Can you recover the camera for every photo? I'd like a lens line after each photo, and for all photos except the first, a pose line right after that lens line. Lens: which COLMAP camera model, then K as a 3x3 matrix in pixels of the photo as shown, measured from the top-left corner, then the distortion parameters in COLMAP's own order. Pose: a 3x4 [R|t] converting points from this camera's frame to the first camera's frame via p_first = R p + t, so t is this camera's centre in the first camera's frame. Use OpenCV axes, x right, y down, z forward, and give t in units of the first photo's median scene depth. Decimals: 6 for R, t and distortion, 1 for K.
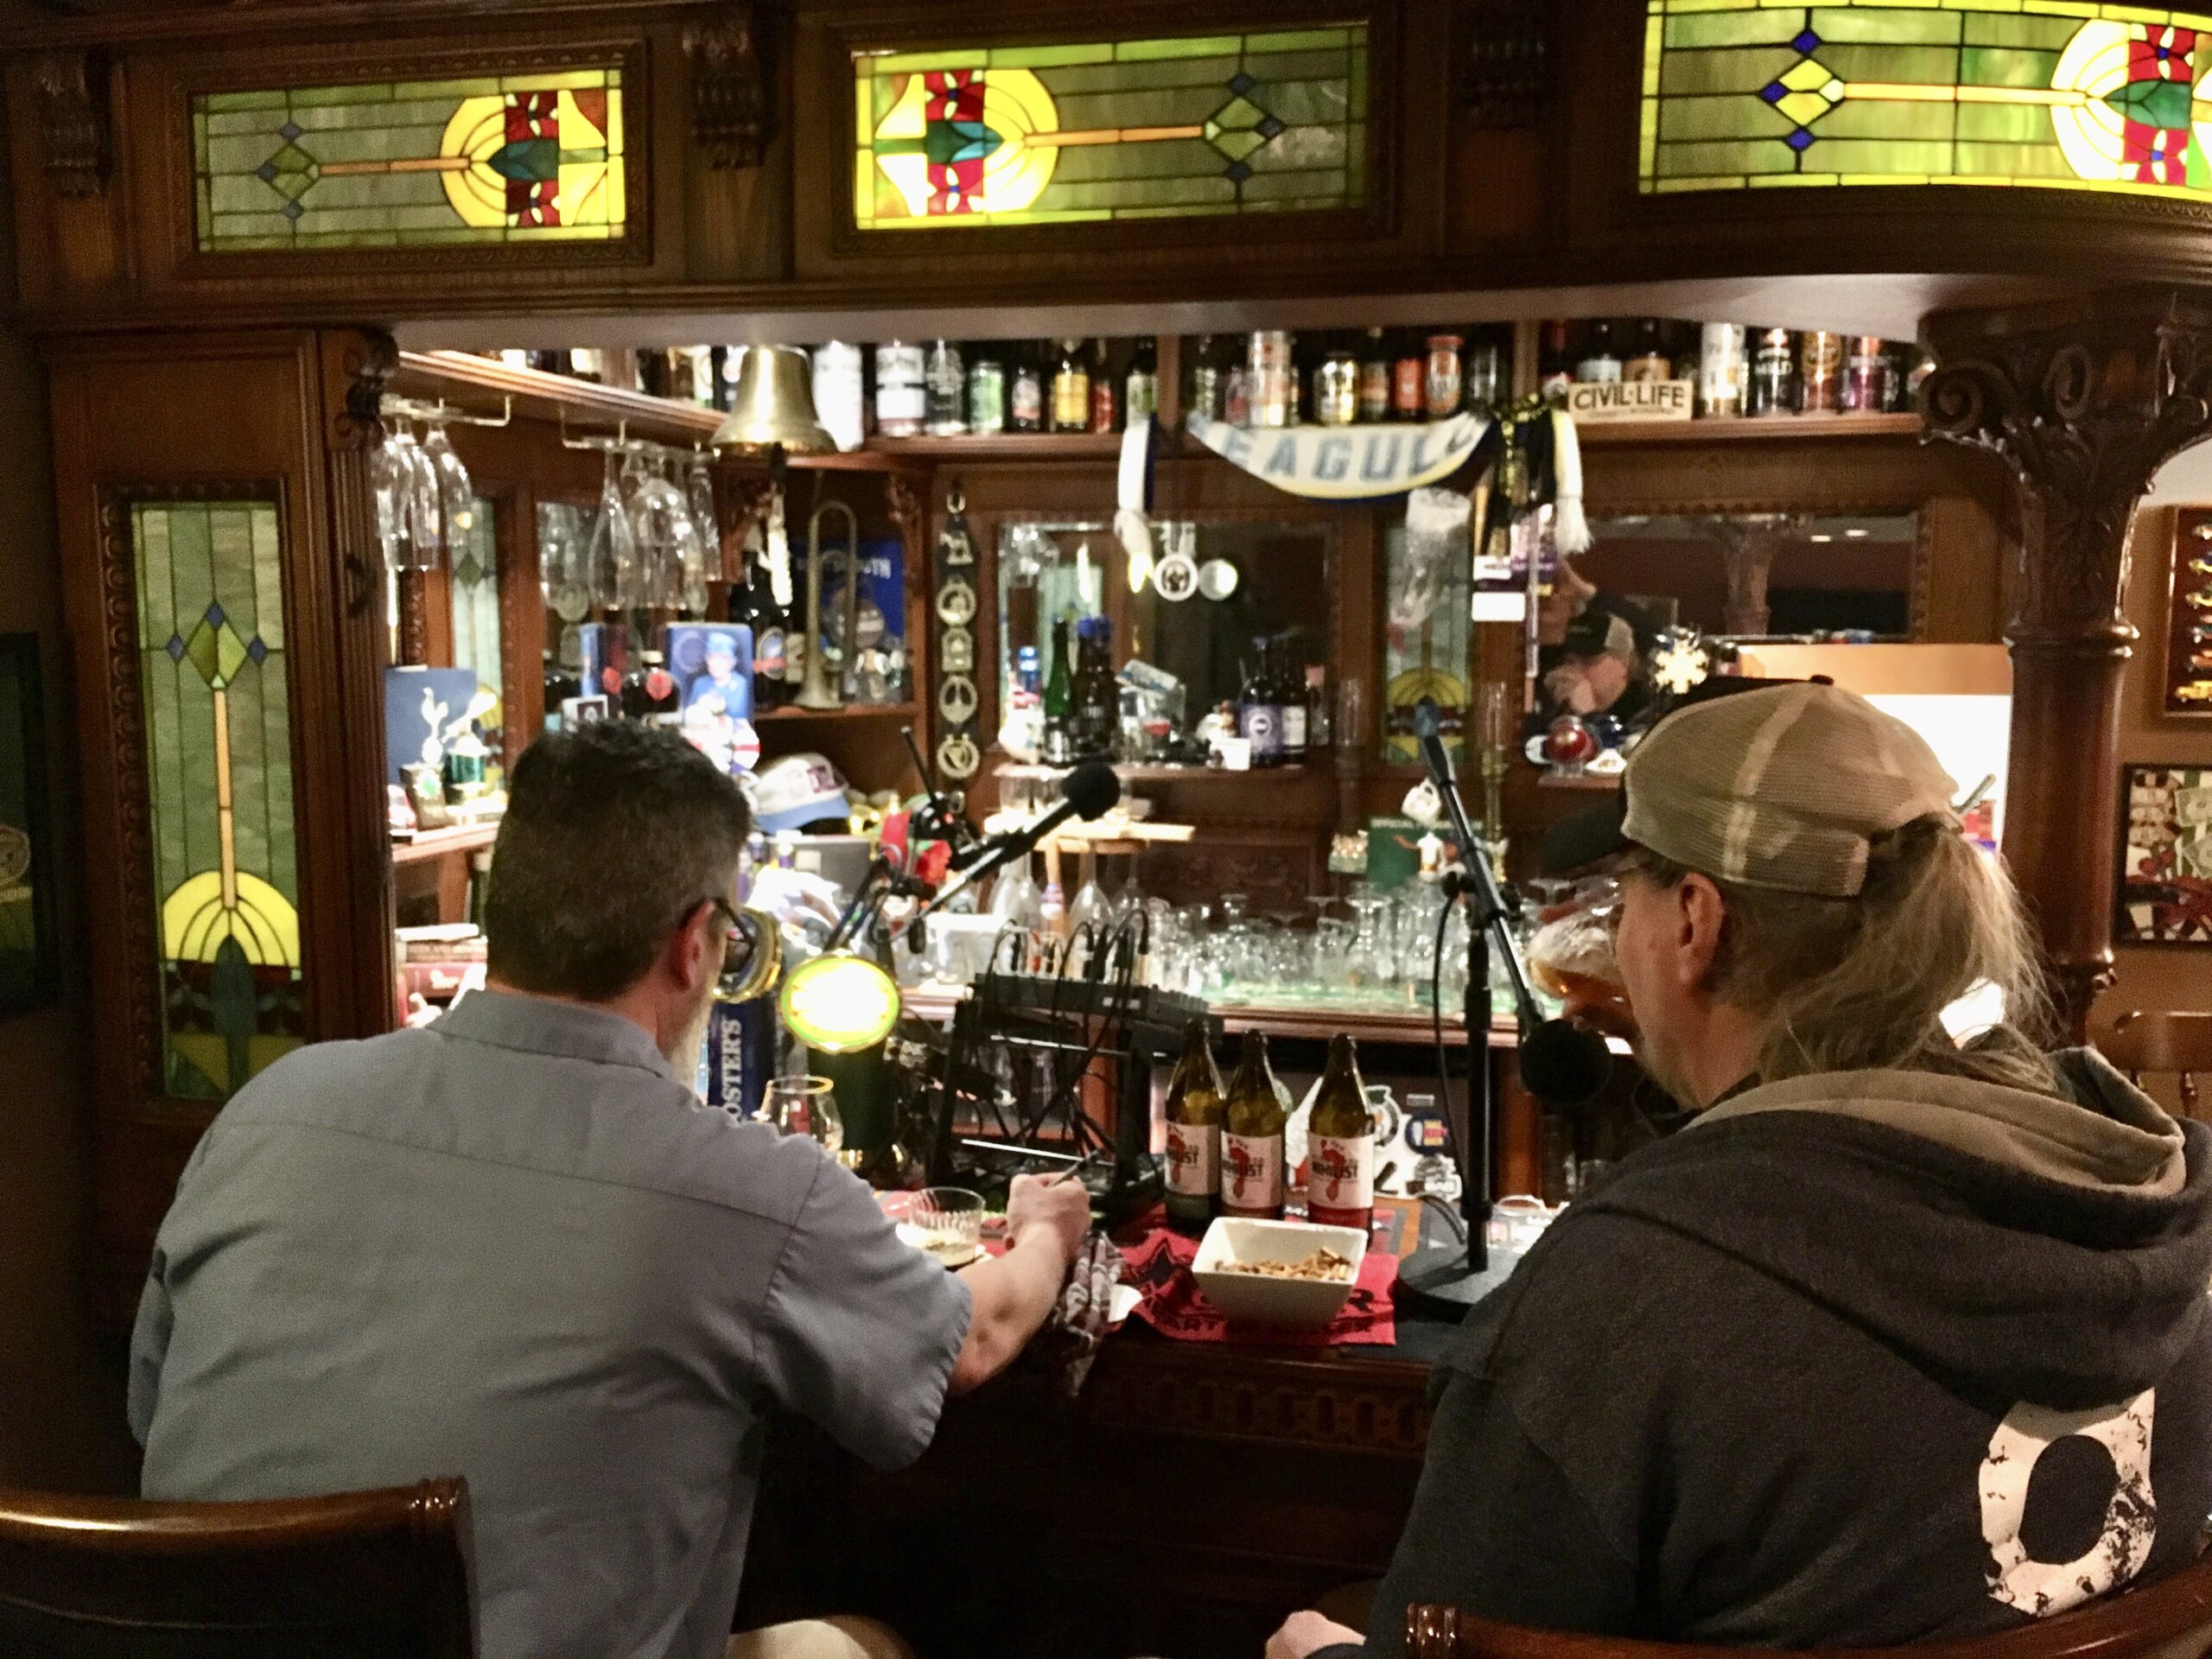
lens RADIAL K [[1906.3, 0, 1106.0], [0, 1906.3, 829.5], [0, 0, 1]] dist [0.078546, -0.115845]
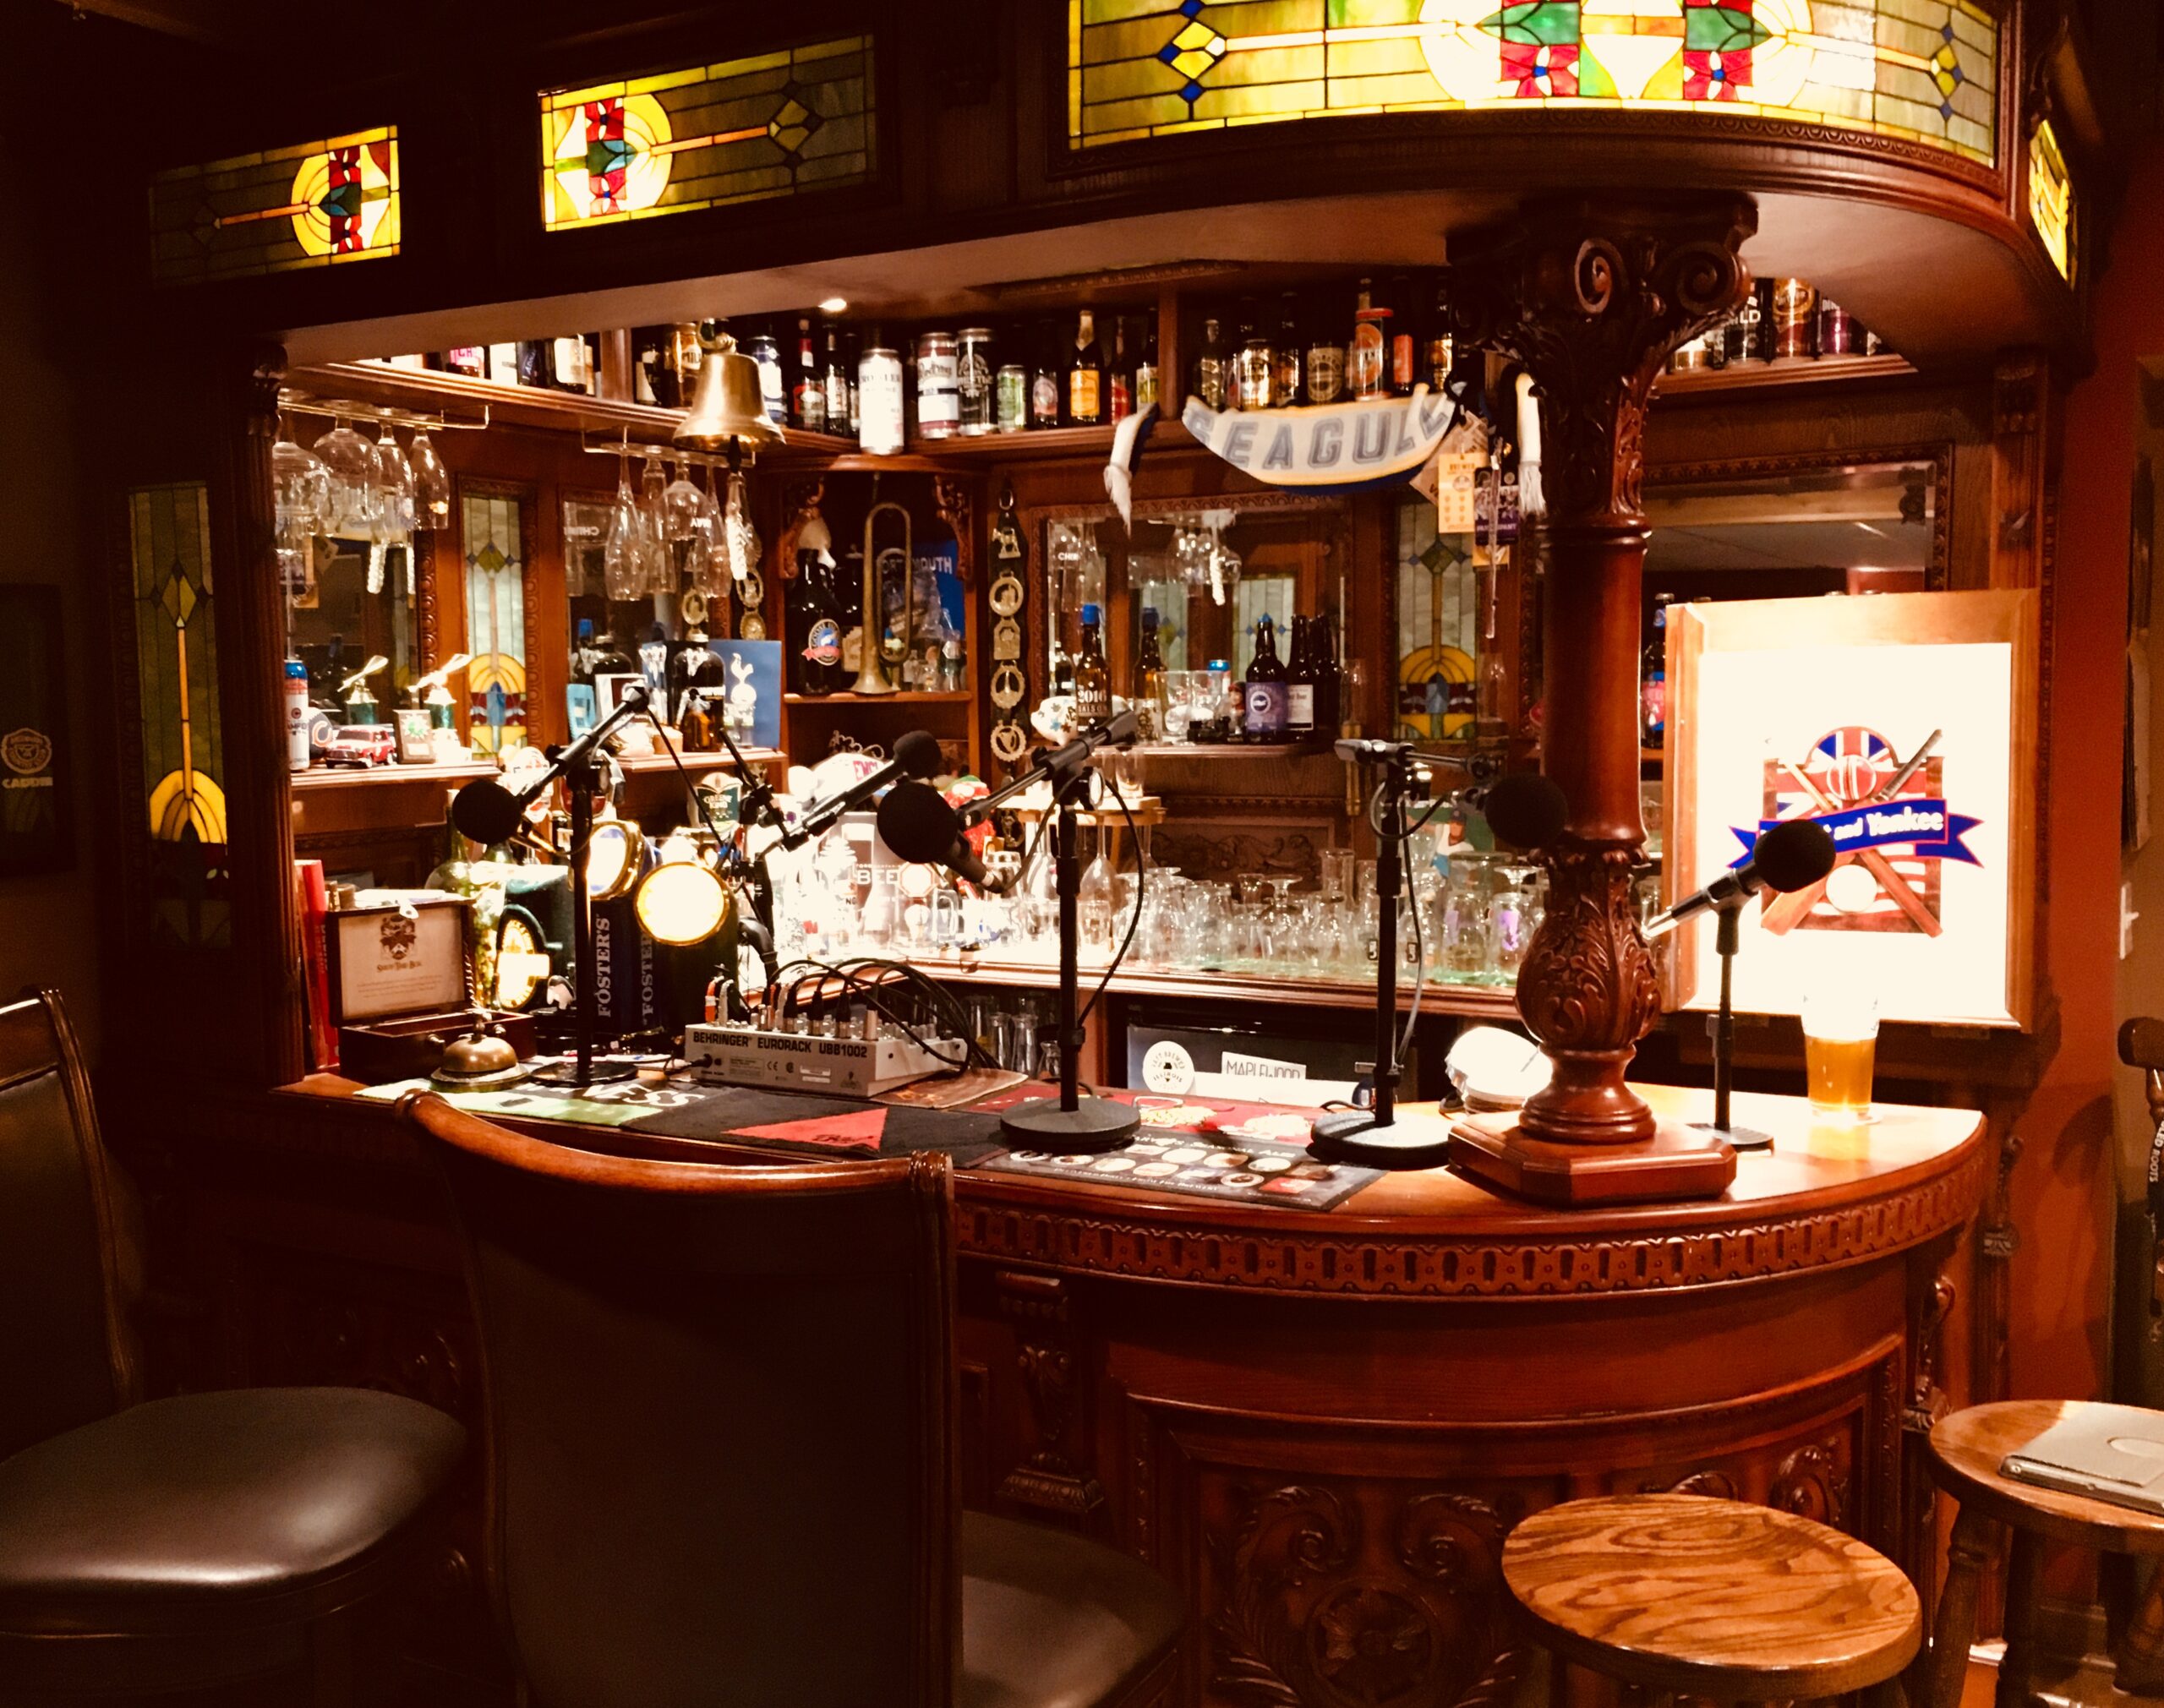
lens RADIAL K [[2097.6, 0, 1004.3], [0, 2097.6, 864.4], [0, 0, 1]] dist [0.053614, -0.019485]
pose [[0.951162, 0.013664, -0.308389, 0.556131], [-0.023483, 0.999328, -0.028150, 0.124110], [0.307797, 0.034017, 0.950844, -0.193344]]
